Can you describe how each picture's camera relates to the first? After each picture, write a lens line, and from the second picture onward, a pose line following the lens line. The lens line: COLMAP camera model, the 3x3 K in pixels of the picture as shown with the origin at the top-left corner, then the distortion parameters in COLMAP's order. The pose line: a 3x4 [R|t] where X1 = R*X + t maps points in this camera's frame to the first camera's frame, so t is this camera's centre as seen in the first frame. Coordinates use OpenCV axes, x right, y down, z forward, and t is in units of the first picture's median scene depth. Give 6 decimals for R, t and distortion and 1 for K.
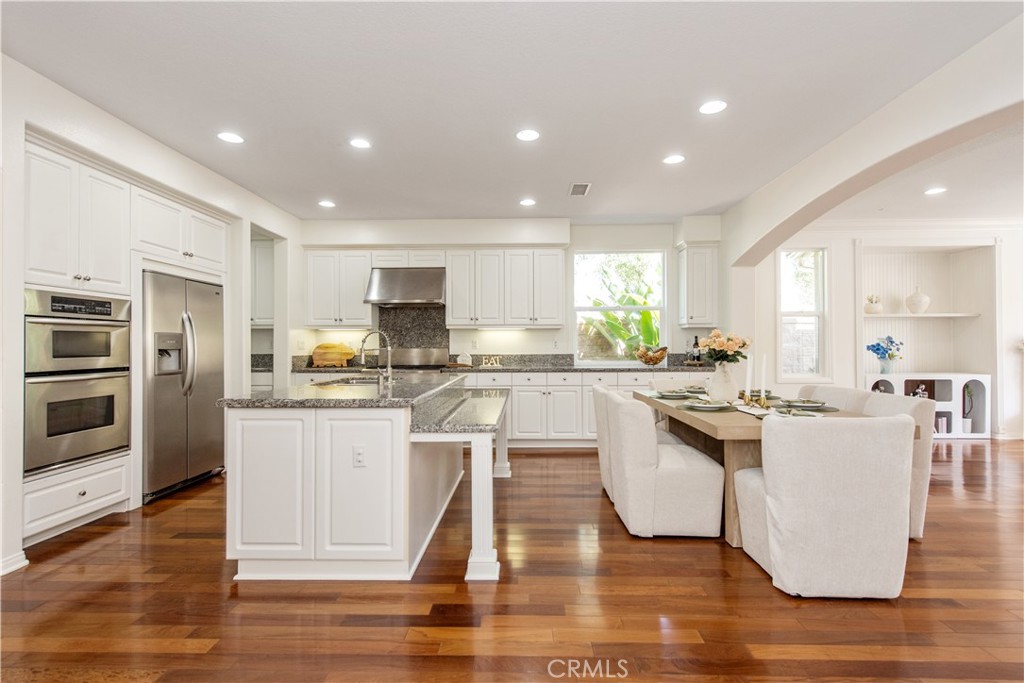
lens RADIAL K [[481.1, 0, 512.0], [0, 481.1, 341.5], [0, 0, 1]] dist [0.009768, -0.000037]
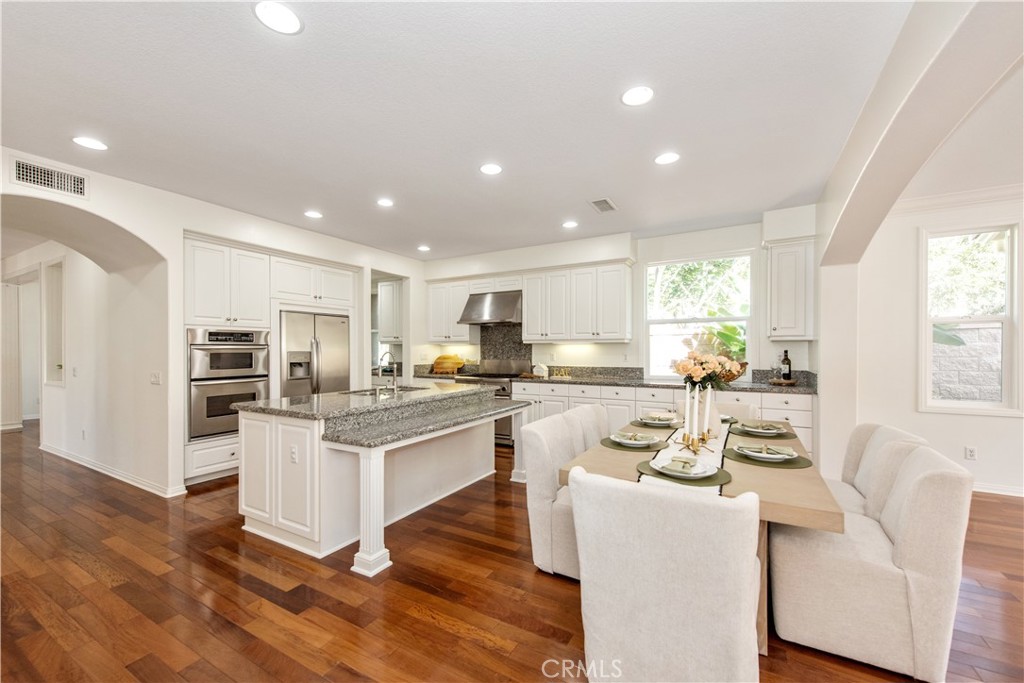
lens RADIAL K [[406.2, 0, 508.4], [0, 406.2, 352.0], [0, 0, 1]] dist [0.004342, -0.000087]
pose [[0.881504, 0.003655, -0.472163, 0.290275], [0.003815, 0.999882, 0.014862, -0.020841], [0.472161, -0.014902, 0.881386, 0.129957]]
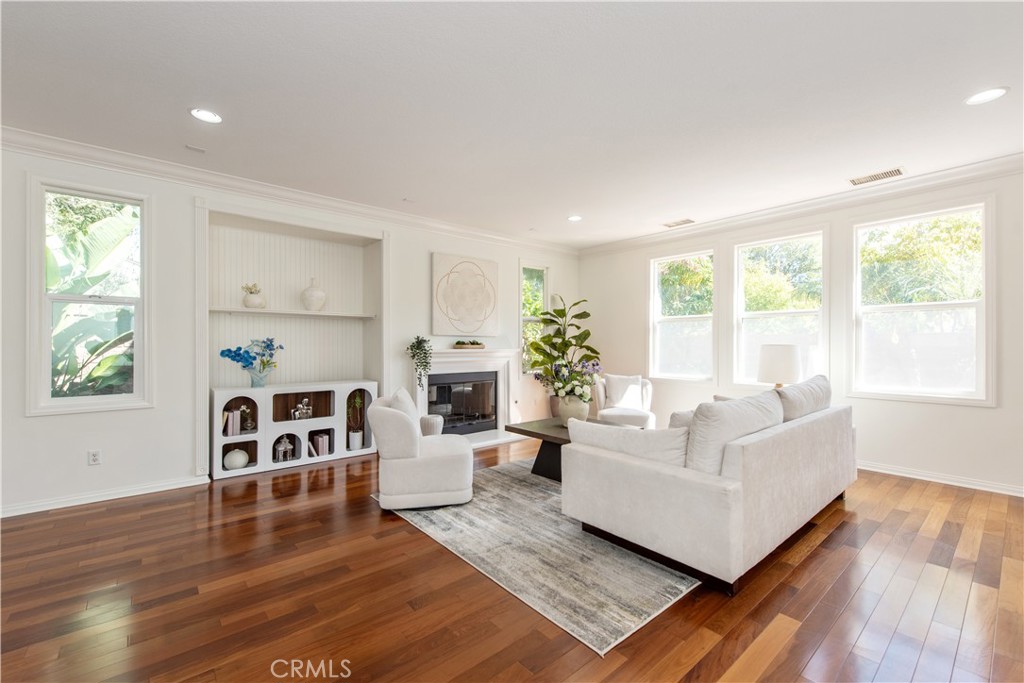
lens RADIAL K [[431.2, 0, 512.0], [0, 431.2, 341.5], [0, 0, 1]] dist [0.000601, 0.000023]
pose [[0.749485, 0.006810, 0.661987, 0.650186], [-0.008703, 0.999962, -0.000434, -0.009282], [-0.661965, -0.005436, 0.749515, 0.231802]]
